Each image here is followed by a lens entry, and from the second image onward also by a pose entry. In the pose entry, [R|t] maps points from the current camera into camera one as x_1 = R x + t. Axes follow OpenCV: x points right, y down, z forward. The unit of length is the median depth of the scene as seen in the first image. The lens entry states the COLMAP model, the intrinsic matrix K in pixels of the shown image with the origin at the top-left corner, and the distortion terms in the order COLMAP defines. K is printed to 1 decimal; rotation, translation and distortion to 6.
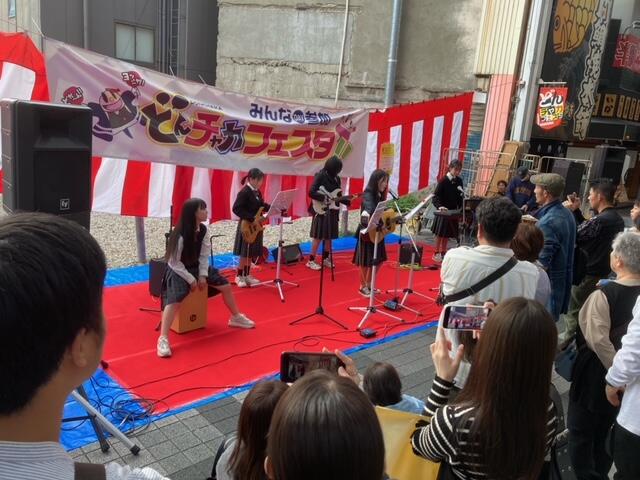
lens RADIAL K [[547.3, 0, 315.8], [0, 547.3, 241.1], [0, 0, 1]] dist [0.019393, -0.005054]
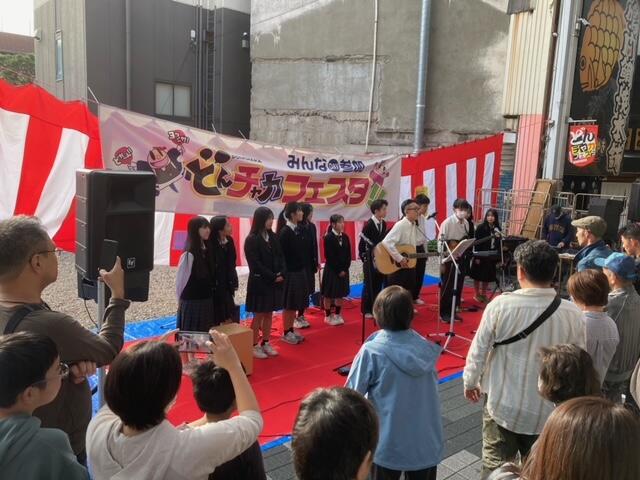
lens RADIAL K [[545.1, 0, 320.2], [0, 545.1, 238.2], [0, 0, 1]] dist [0.067176, -0.078467]
pose [[0.998536, -0.030106, -0.044930, -0.012233], [0.026456, 0.996466, -0.079718, -0.006672], [0.047171, 0.078413, 0.995804, -0.015216]]
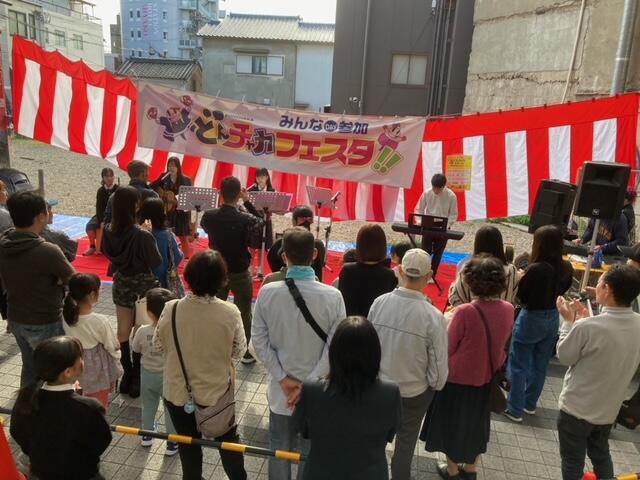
lens RADIAL K [[545.1, 0, 320.2], [0, 545.1, 238.2], [0, 0, 1]] dist [0.067176, -0.078467]
pose [[0.593821, 0.144080, -0.791592, 0.728271], [-0.185877, 0.981788, 0.039260, -0.036195], [0.782833, 0.123825, 0.609787, 0.280124]]
